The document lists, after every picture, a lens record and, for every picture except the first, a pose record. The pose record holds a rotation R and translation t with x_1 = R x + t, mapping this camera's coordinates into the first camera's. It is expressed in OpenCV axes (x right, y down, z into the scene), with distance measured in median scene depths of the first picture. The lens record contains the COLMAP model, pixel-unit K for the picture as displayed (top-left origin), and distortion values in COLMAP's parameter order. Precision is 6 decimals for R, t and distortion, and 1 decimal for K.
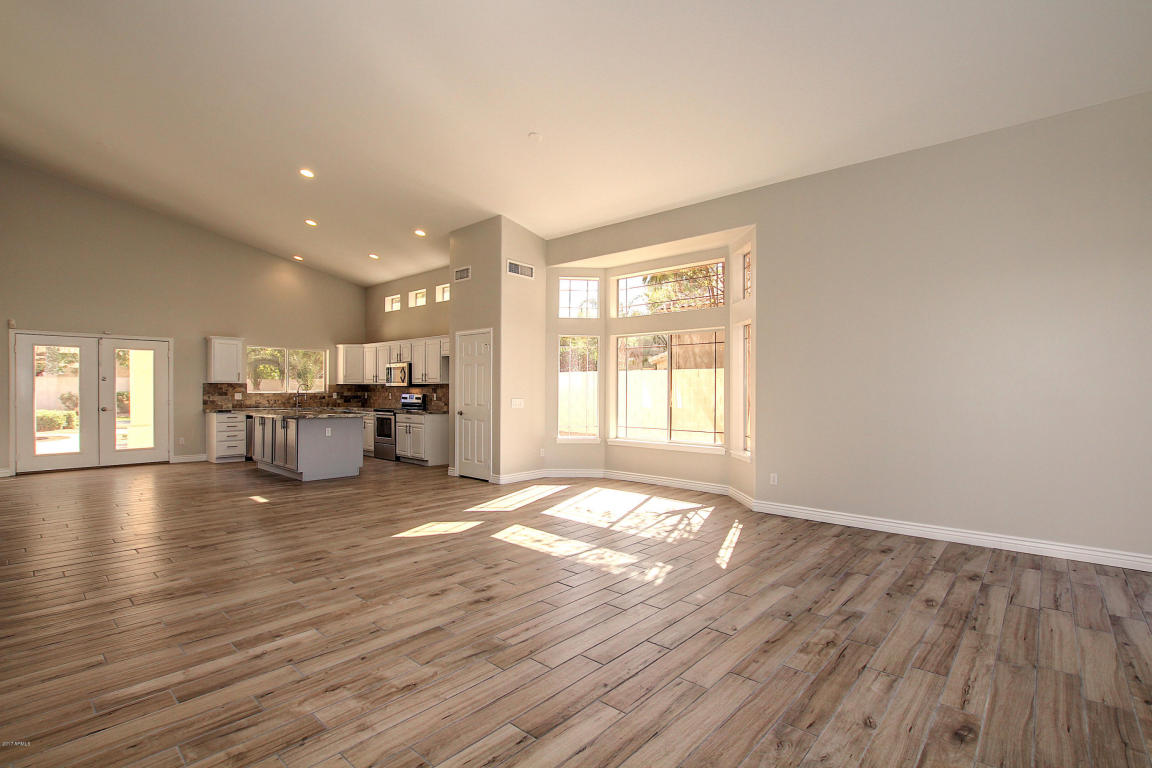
lens RADIAL K [[543.5, 0, 583.4], [0, 543.5, 388.3], [0, 0, 1]] dist [-0.036112, 0.005907]
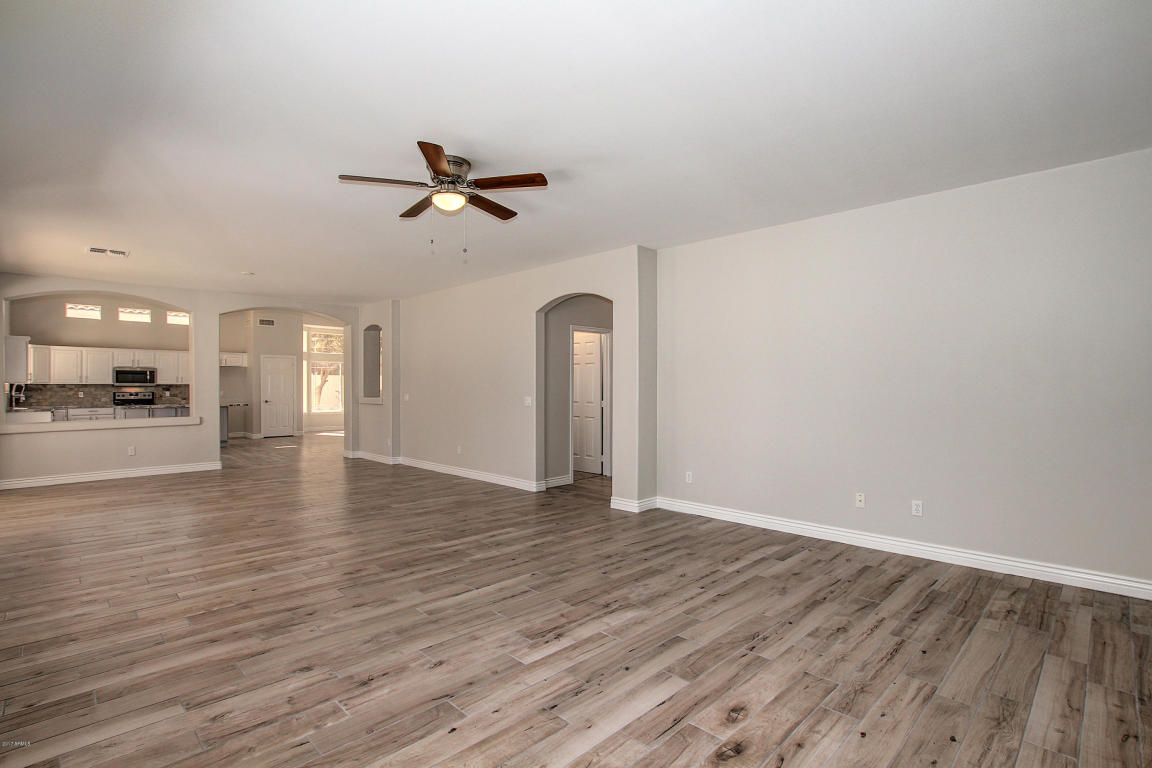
lens RADIAL K [[543.5, 0, 596.2], [0, 543.5, 389.7], [0, 0, 1]] dist [-0.036112, 0.005907]
pose [[0.040912, -0.003422, 0.999157, -2.801887], [0.003982, 0.999987, 0.003262, 0.009709], [-0.999155, 0.003845, 0.040925, -0.206903]]
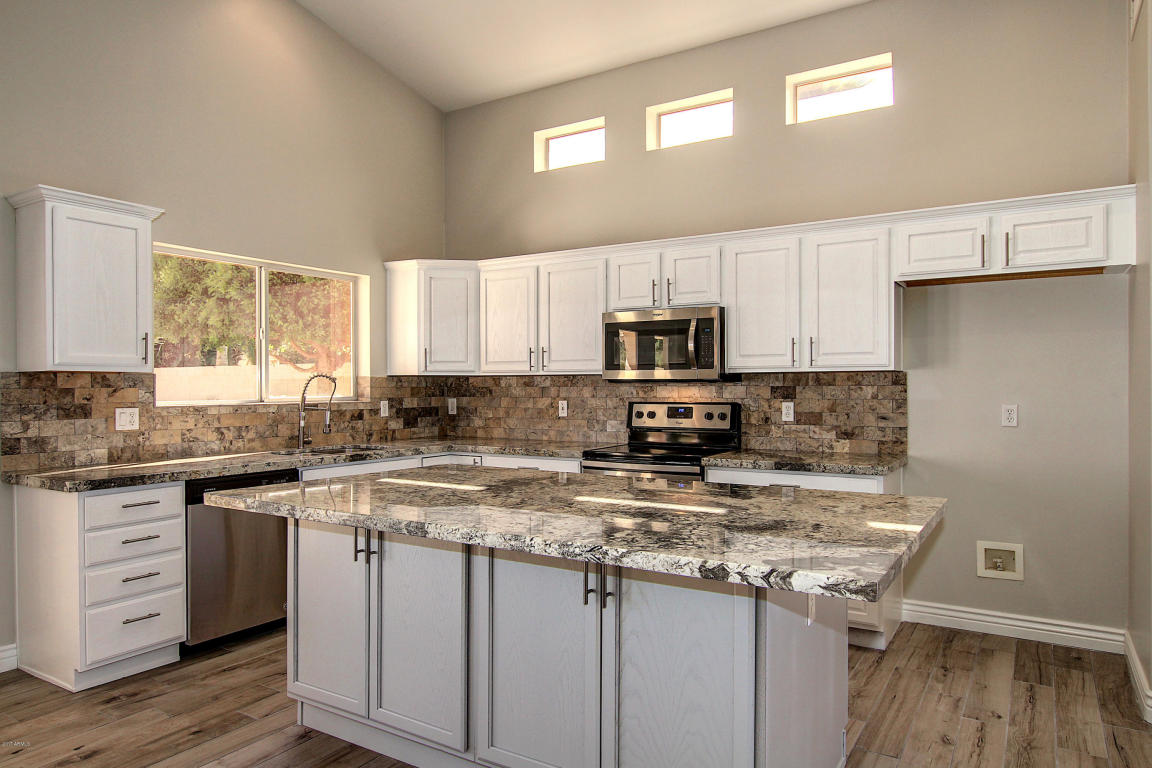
lens RADIAL K [[759.7, 0, 567.2], [0, 759.7, 385.0], [0, 0, 1]] dist [-0.006945, 0.006914]
pose [[0.988905, -0.008205, 0.148325, -0.855615], [0.008069, 0.999966, 0.001514, -0.003490], [-0.148332, -0.000301, 0.988938, 1.028539]]
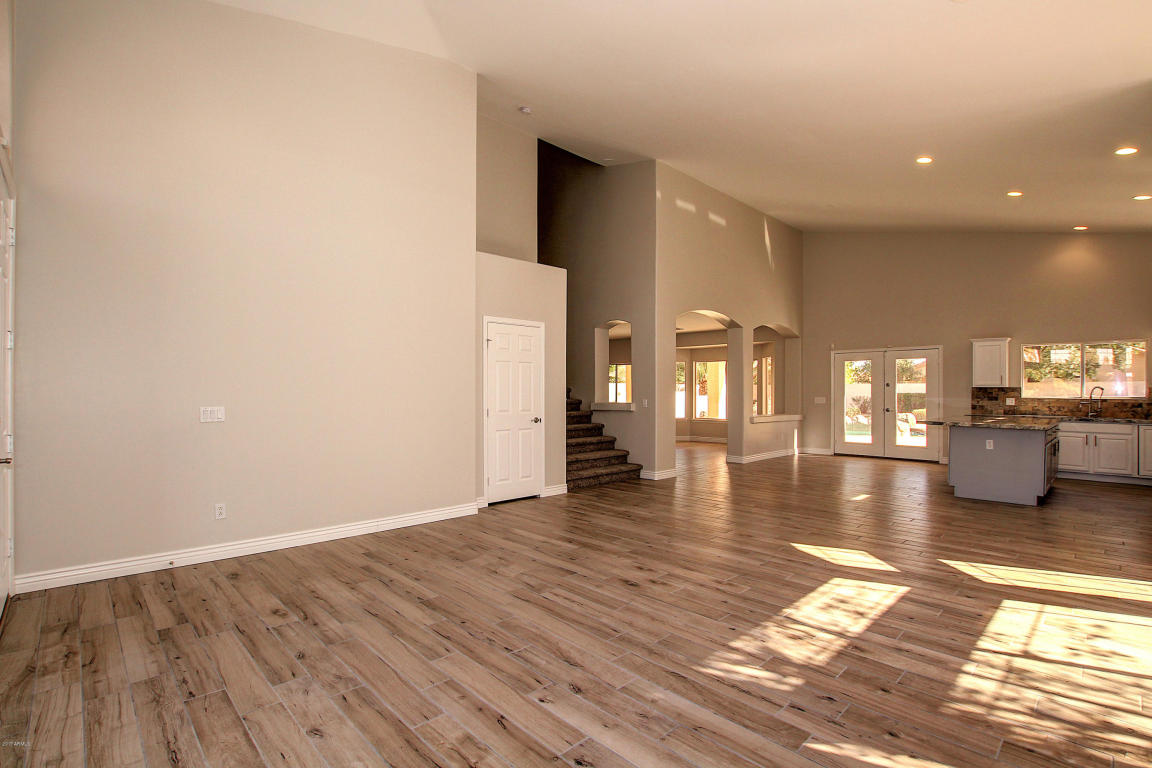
lens RADIAL K [[543.5, 0, 577.6], [0, 543.5, 387.9], [0, 0, 1]] dist [-0.036112, 0.005907]
pose [[-0.080231, -0.007578, -0.996747, 0.577113], [-0.002547, 0.999969, -0.007398, 0.000410], [0.996773, 0.001945, -0.080248, 0.607489]]
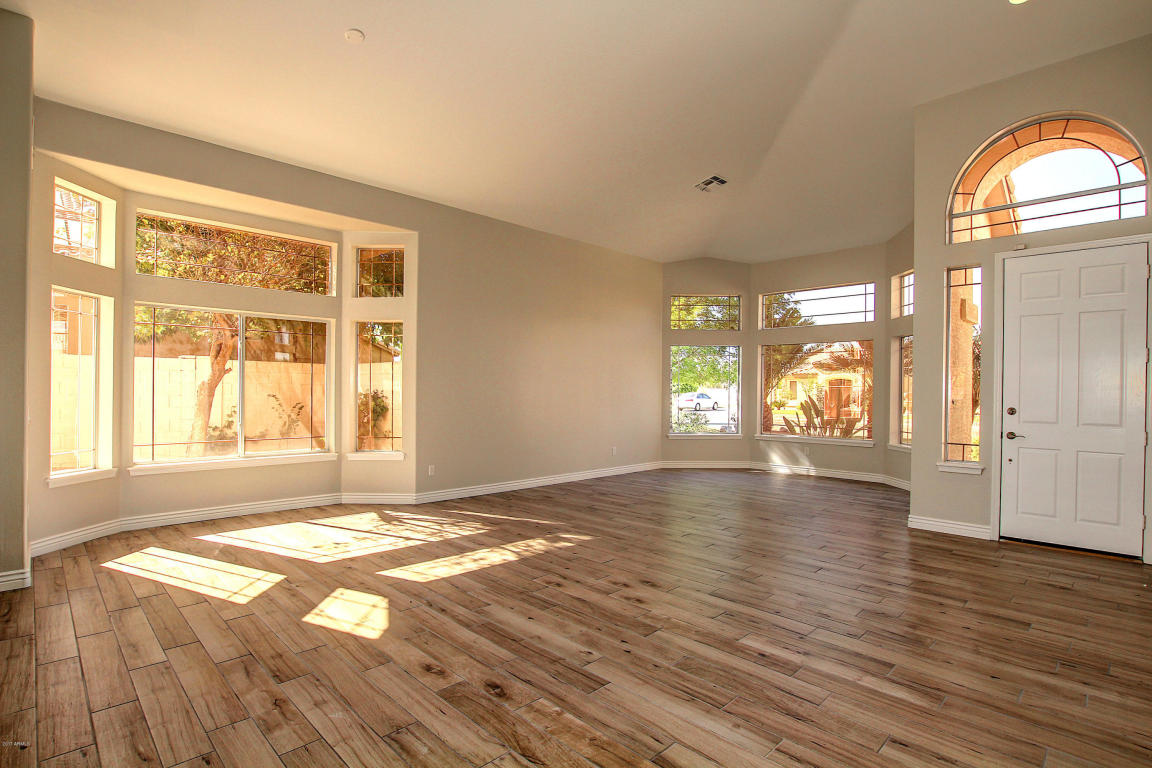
lens RADIAL K [[543.5, 0, 578.3], [0, 543.5, 408.6], [0, 0, 1]] dist [-0.036112, 0.005907]
pose [[0.060504, -0.038826, 0.997413, -0.786348], [-0.006727, 0.999205, 0.039303, -0.000547], [-0.998145, -0.009088, 0.060195, 0.663999]]
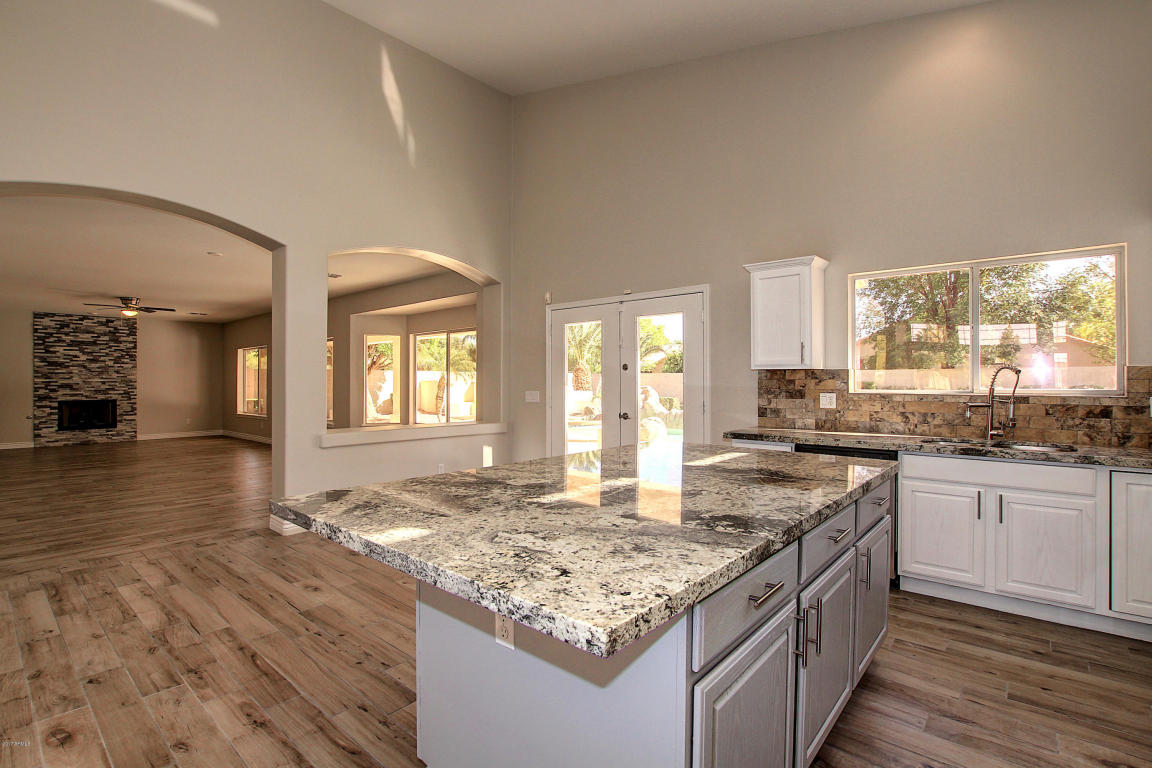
lens RADIAL K [[543.5, 0, 577.1], [0, 543.5, 377.5], [0, 0, 1]] dist [-0.036112, 0.005907]
pose [[0.008145, -0.008126, -0.999934, -0.411971], [0.004065, 0.999959, -0.008093, -0.001066], [0.999959, -0.003999, 0.008178, 1.448551]]
